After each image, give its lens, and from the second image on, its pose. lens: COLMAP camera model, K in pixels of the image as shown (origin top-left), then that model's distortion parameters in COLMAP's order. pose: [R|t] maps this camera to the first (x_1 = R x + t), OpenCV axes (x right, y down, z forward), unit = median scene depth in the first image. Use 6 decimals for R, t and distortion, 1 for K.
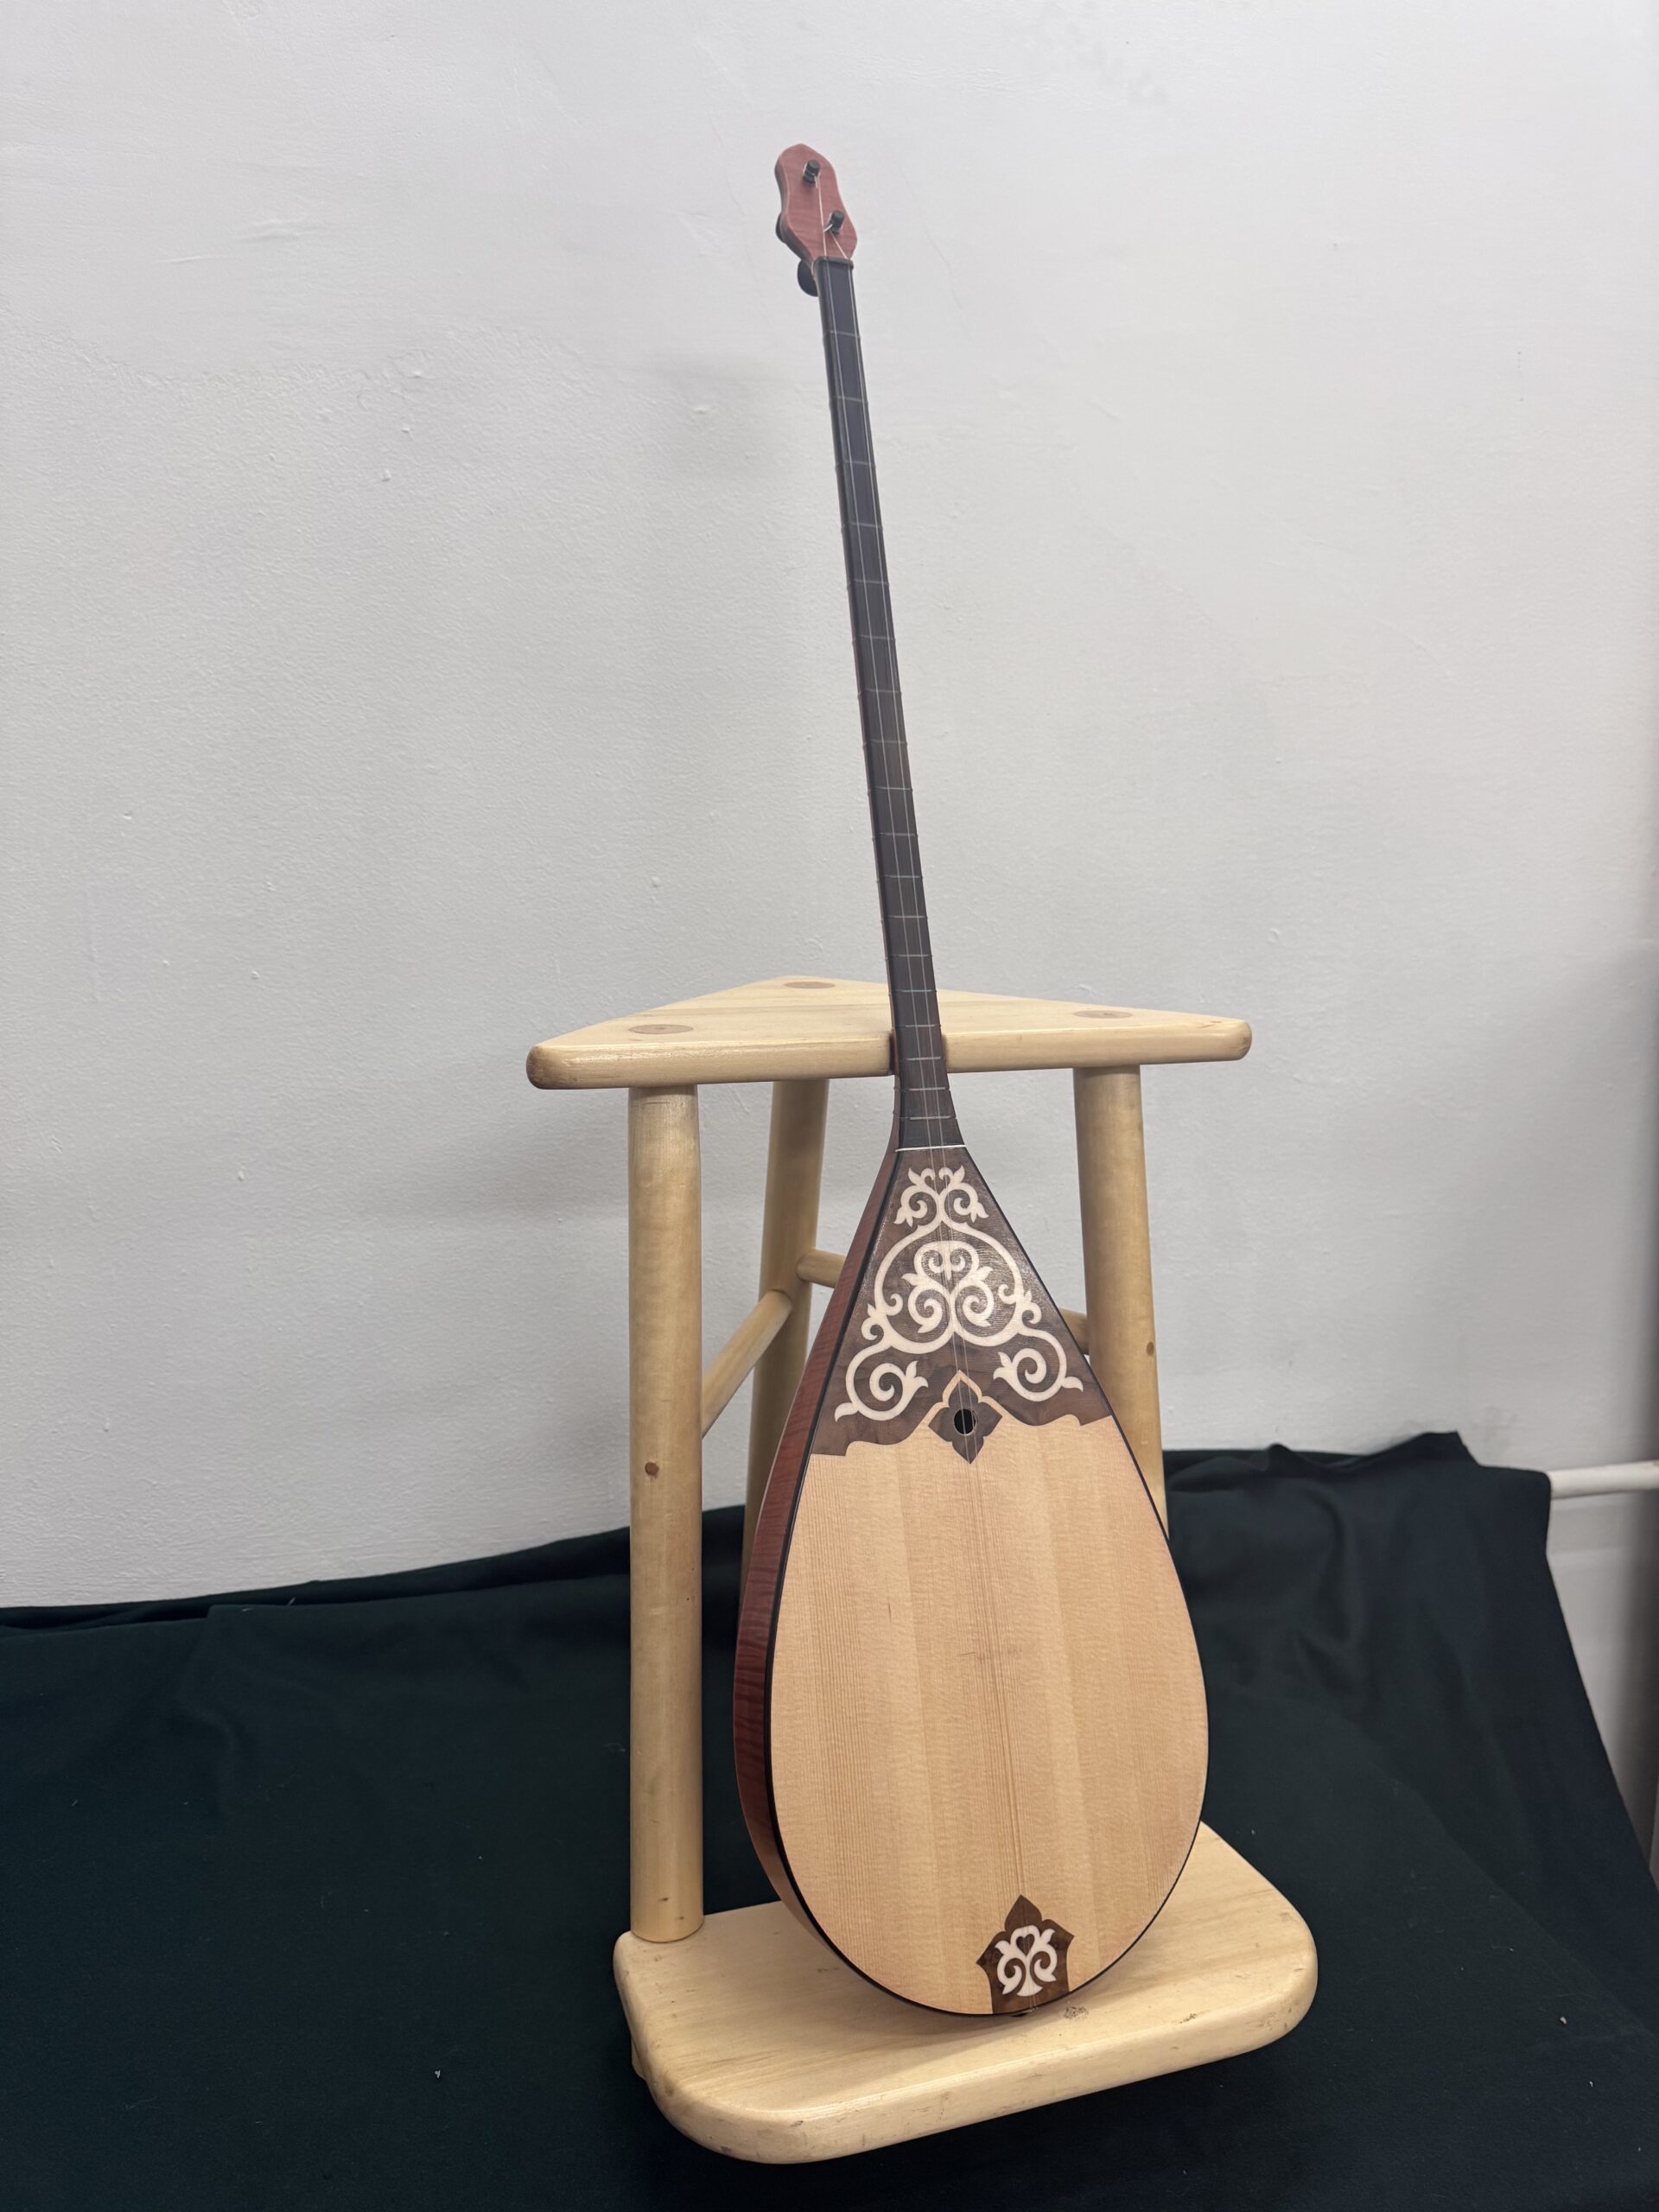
lens RADIAL K [[1628.6, 0, 854.7], [0, 1628.6, 1110.3], [0, 0, 1]] dist [0.009308, -0.029952]
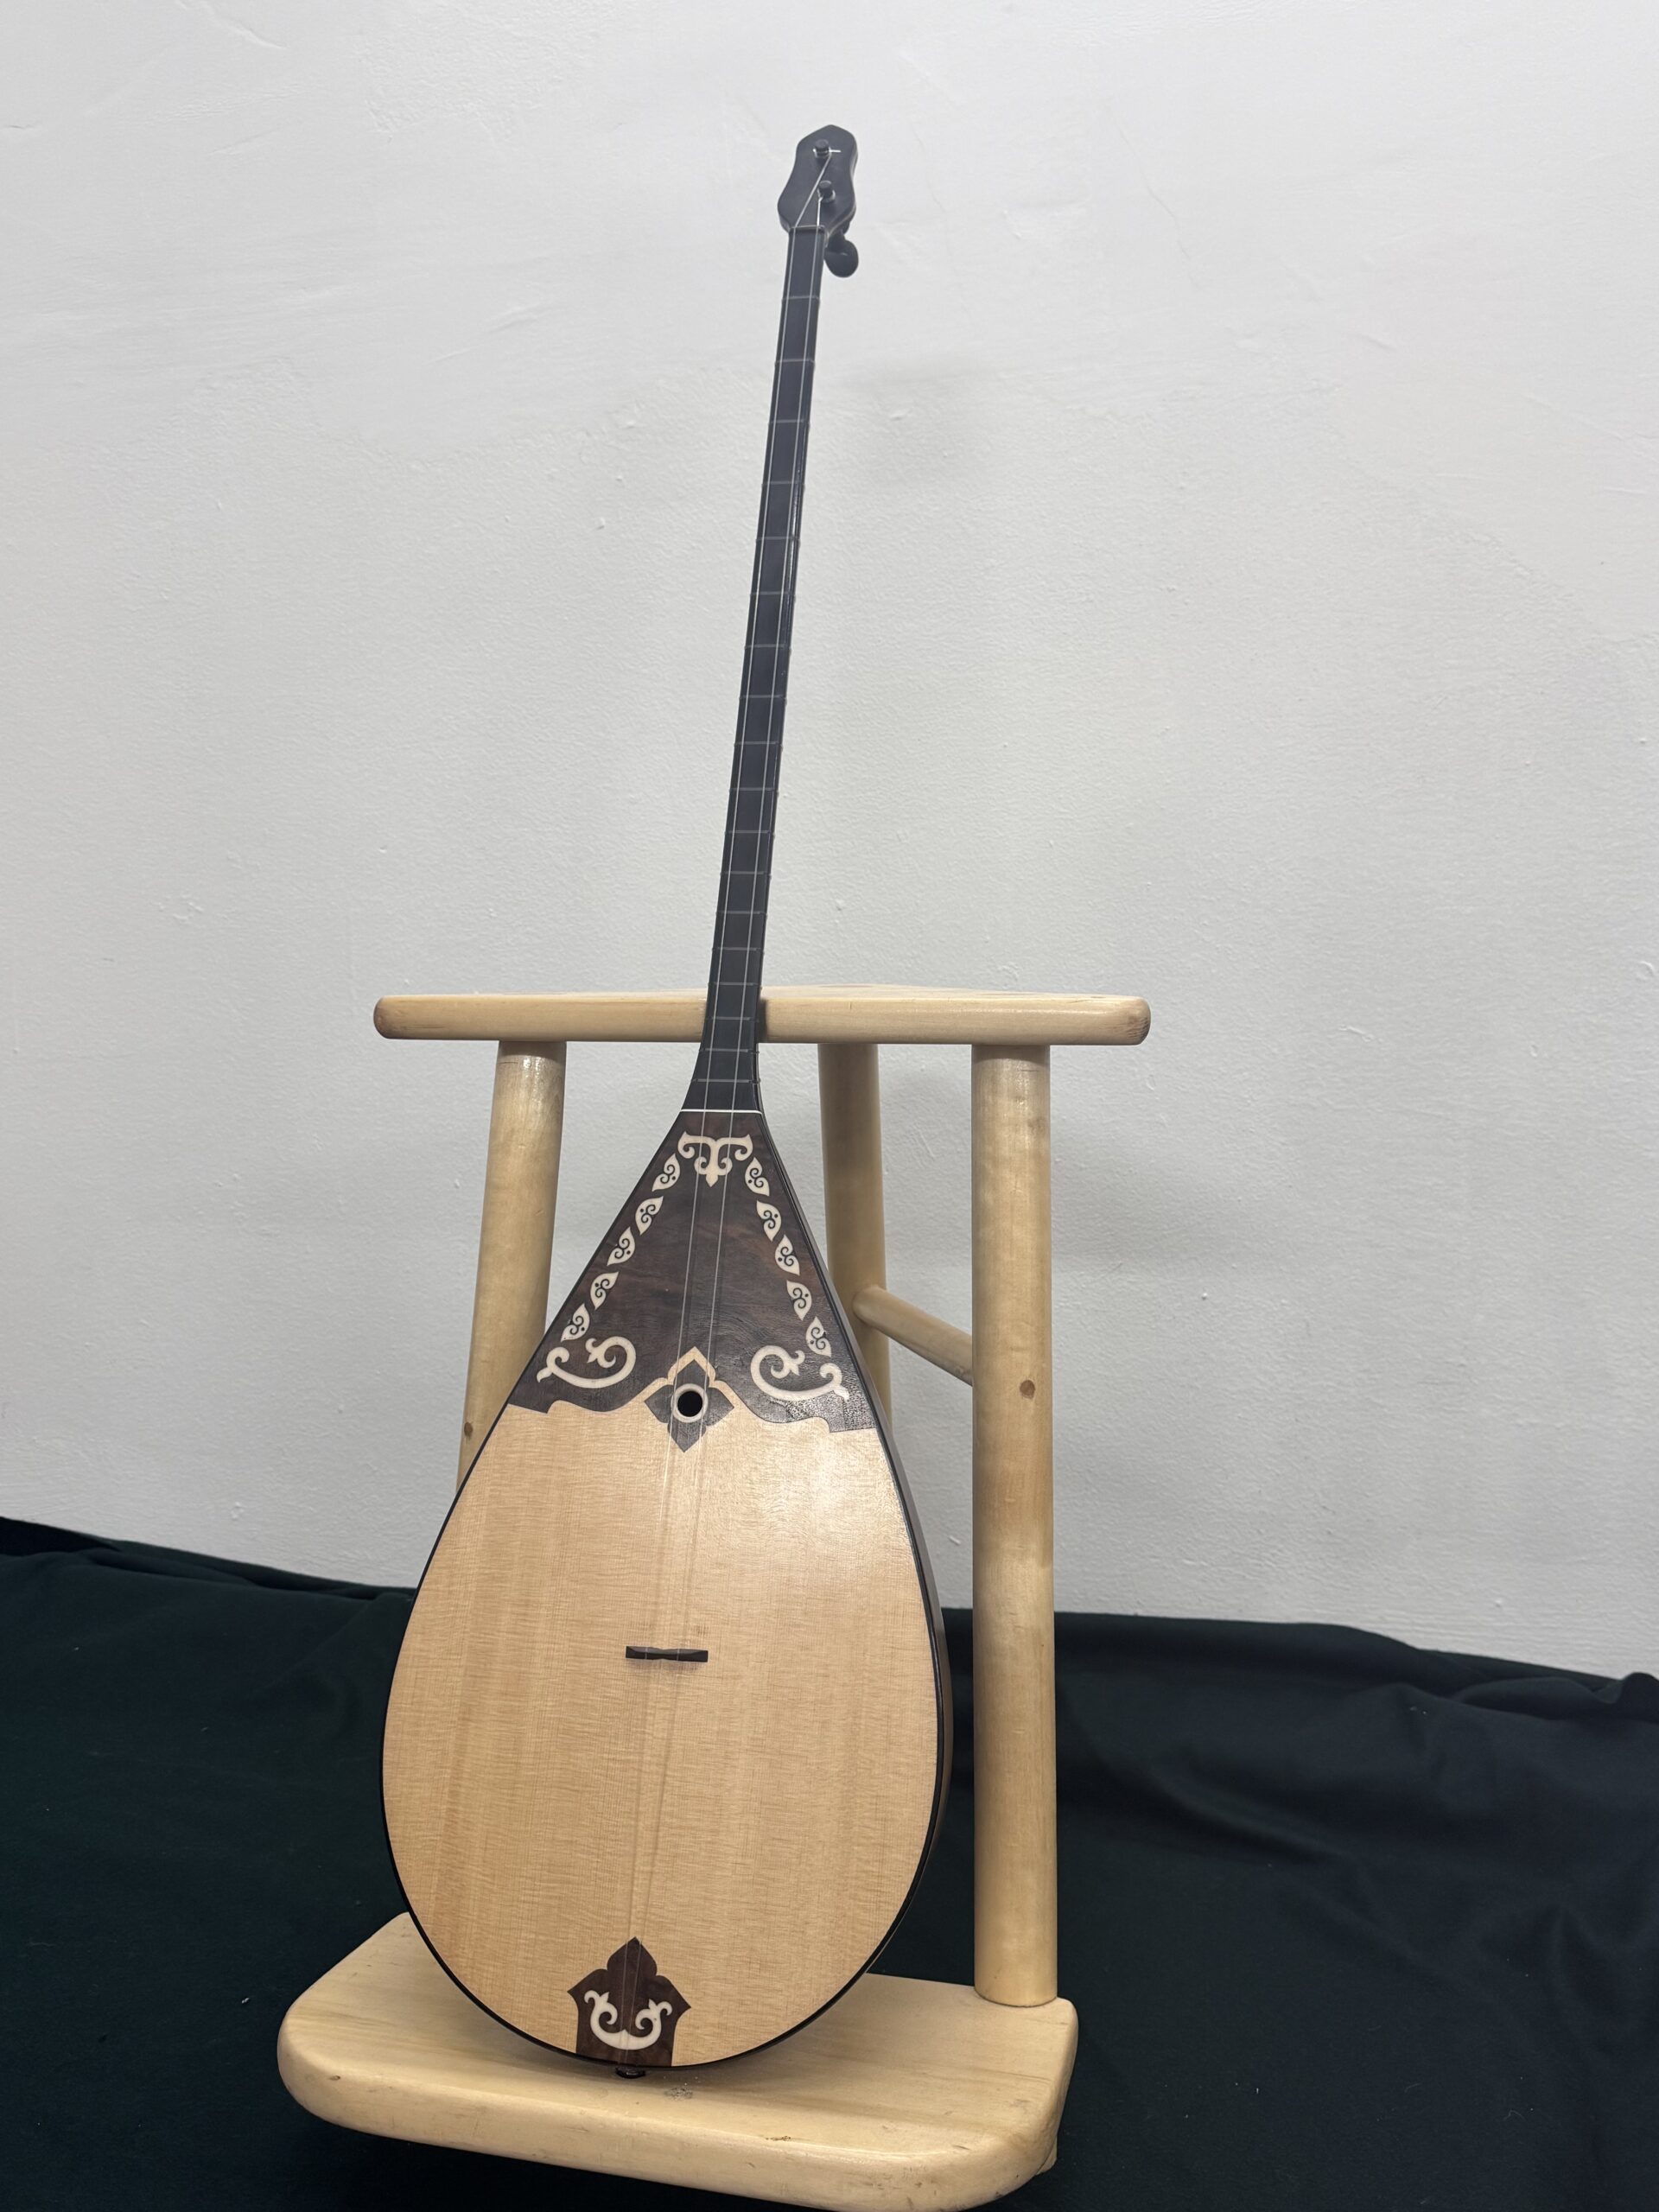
lens RADIAL K [[1888.4, 0, 807.1], [0, 1888.4, 1105.5], [0, 0, 1]] dist [0.057575, -0.124312]
pose [[0.842275, 0.029589, -0.538235, 0.499740], [-0.091177, 0.991925, -0.088151, 0.081052], [0.531281, 0.123322, 0.838172, 0.088084]]
